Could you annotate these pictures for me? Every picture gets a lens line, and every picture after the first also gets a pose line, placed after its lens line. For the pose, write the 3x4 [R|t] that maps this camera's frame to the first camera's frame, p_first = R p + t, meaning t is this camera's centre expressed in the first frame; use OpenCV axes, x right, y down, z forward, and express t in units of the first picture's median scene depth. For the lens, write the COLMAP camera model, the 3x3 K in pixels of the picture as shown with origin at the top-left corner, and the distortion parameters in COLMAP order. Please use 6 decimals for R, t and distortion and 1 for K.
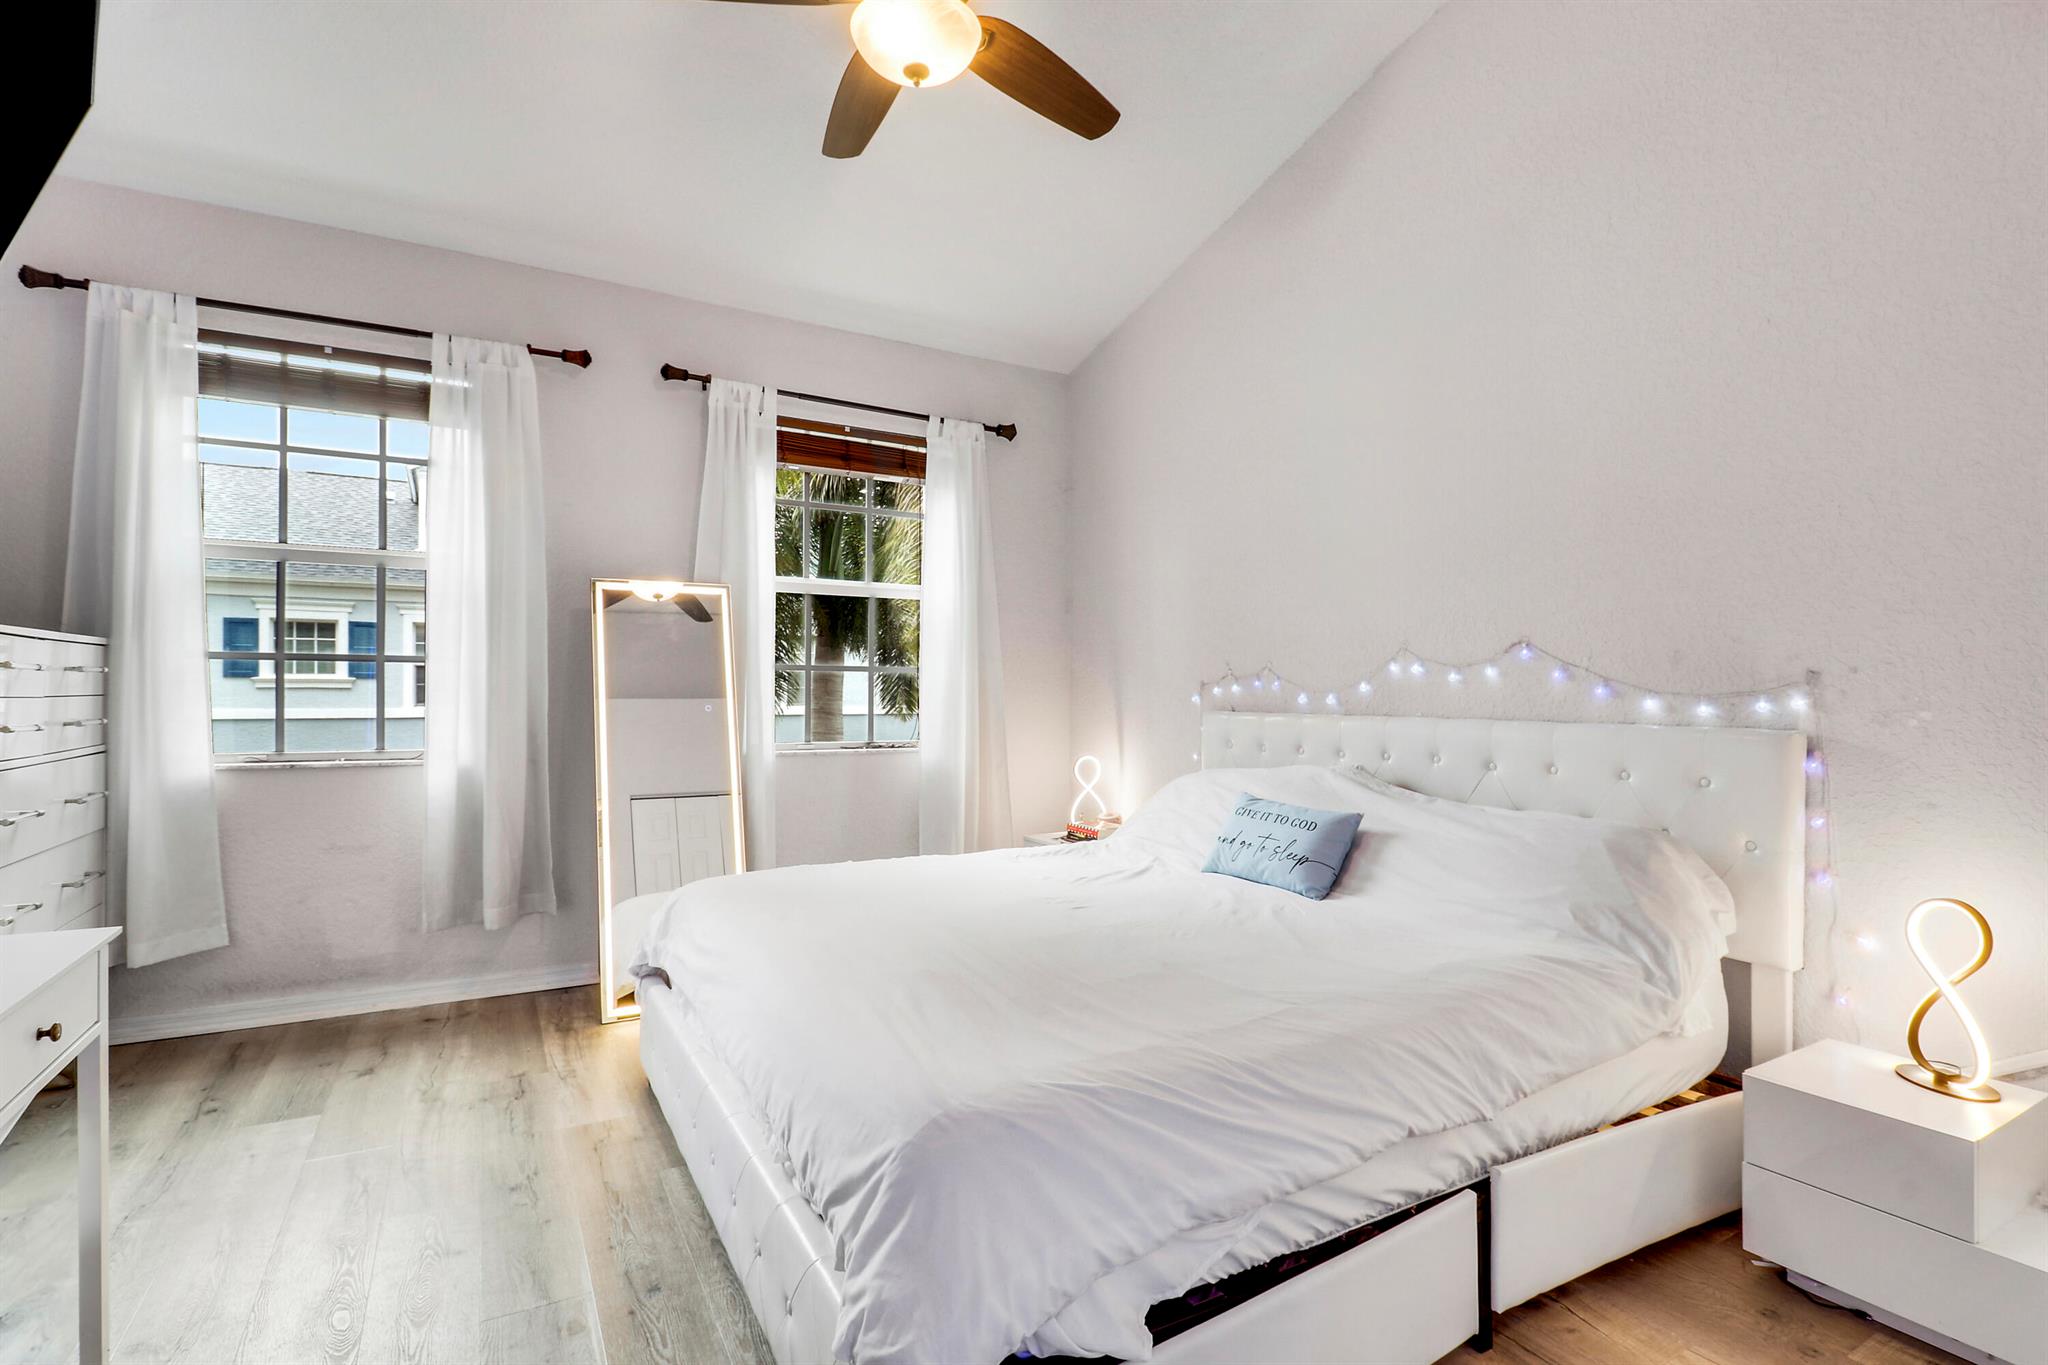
lens RADIAL K [[955.0, 0, 1016.7], [0, 955.0, 693.5], [0, 0, 1]] dist [0.000949, -0.008775]
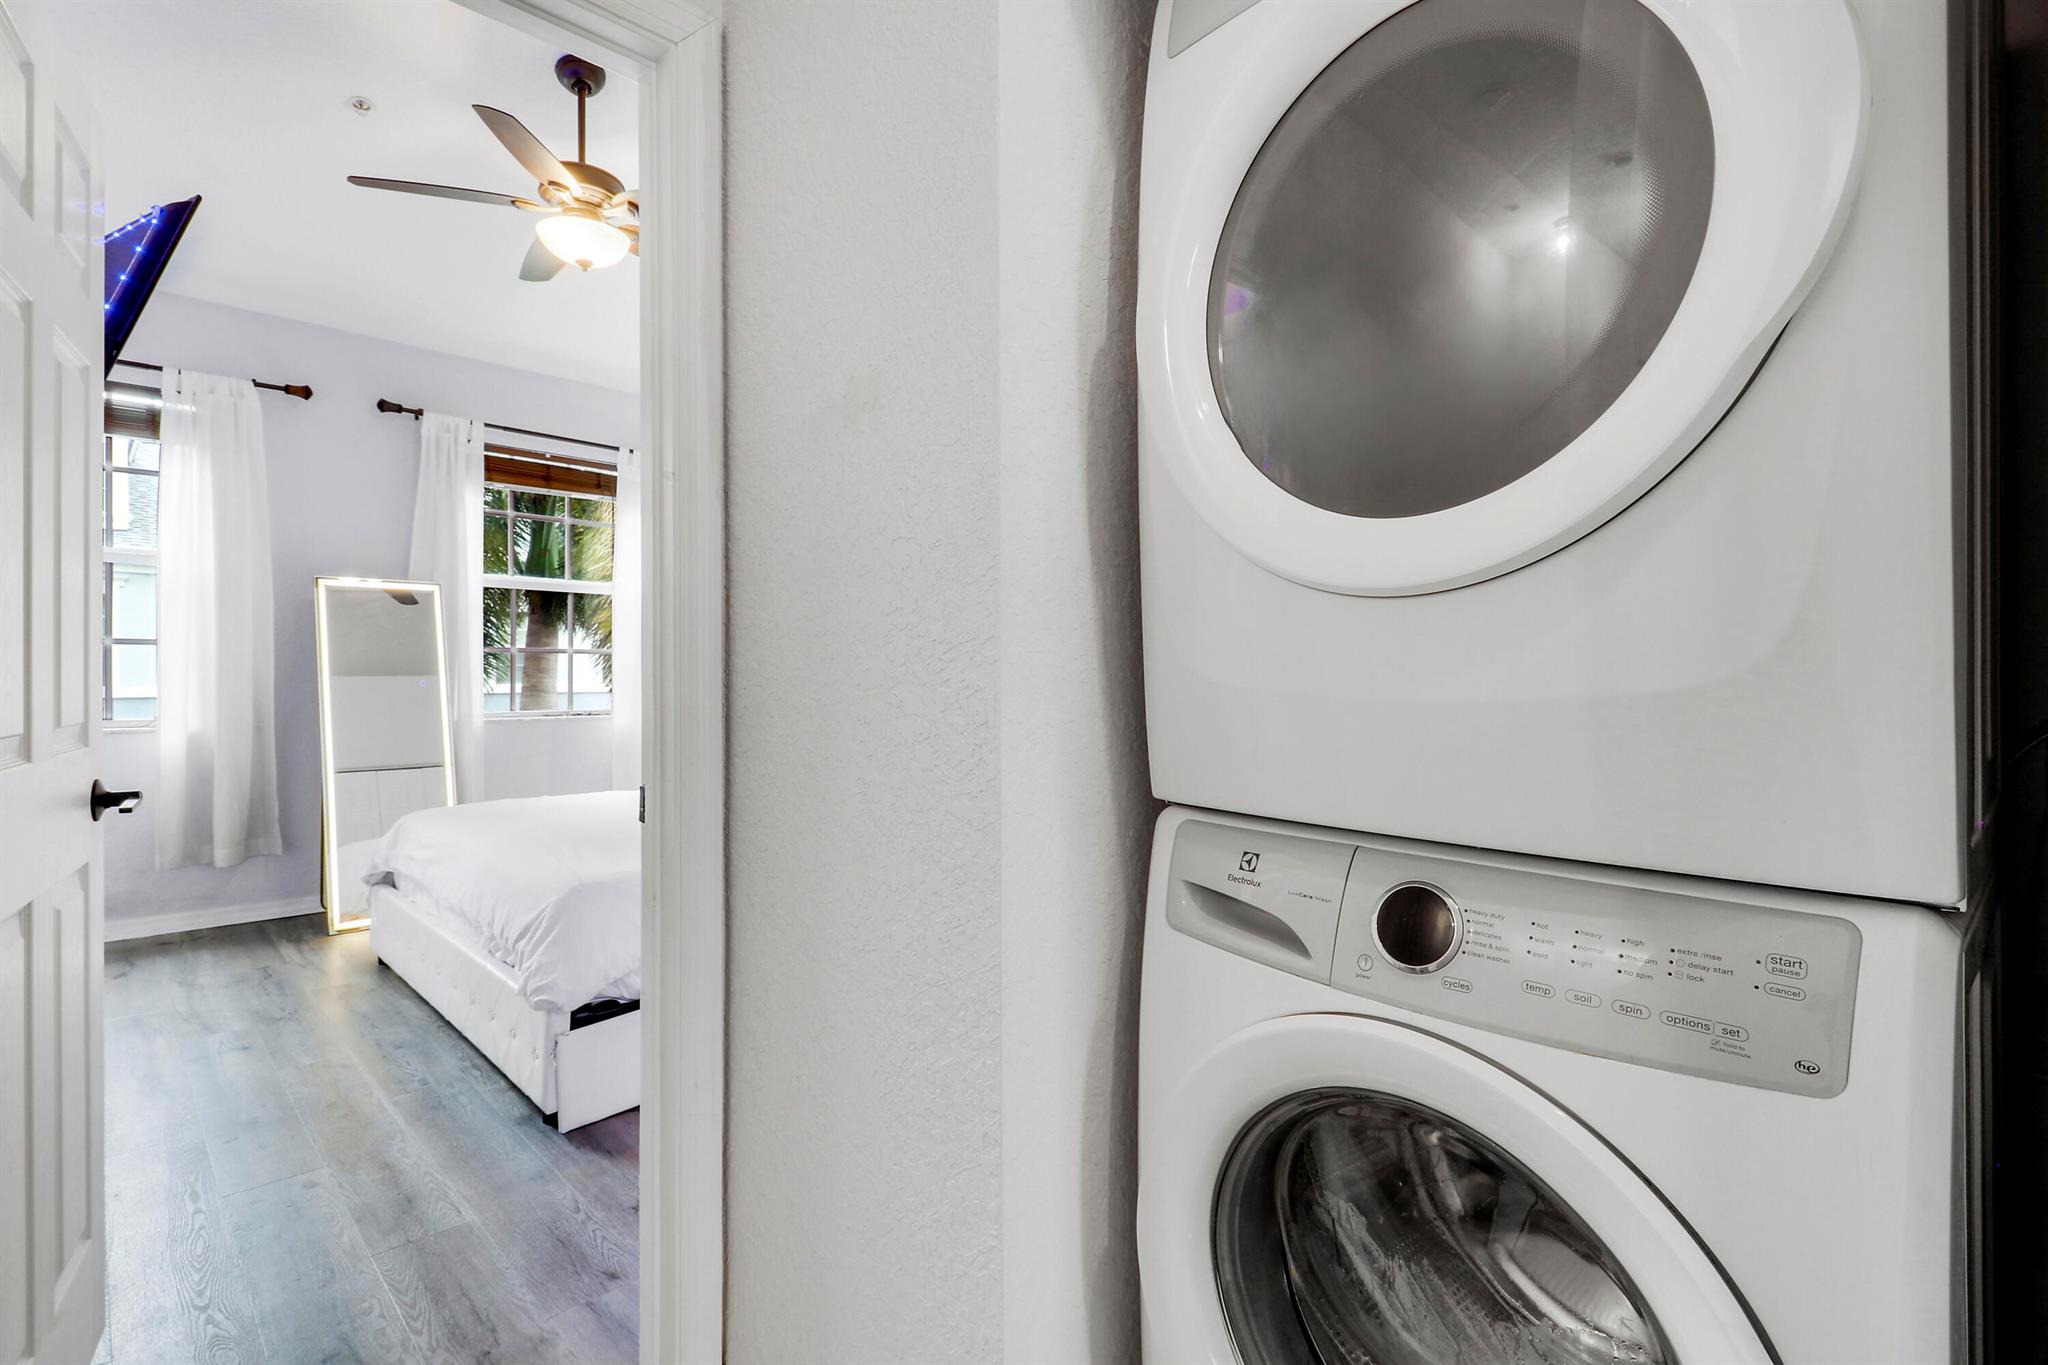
lens RADIAL K [[955.0, 0, 1025.7], [0, 955.0, 679.7], [0, 0, 1]] dist [0.000949, -0.008775]
pose [[0.964261, -0.002757, 0.264940, 0.098993], [0.000868, 0.999973, 0.007247, 0.003474], [-0.264953, -0.006758, 0.964238, -0.385464]]
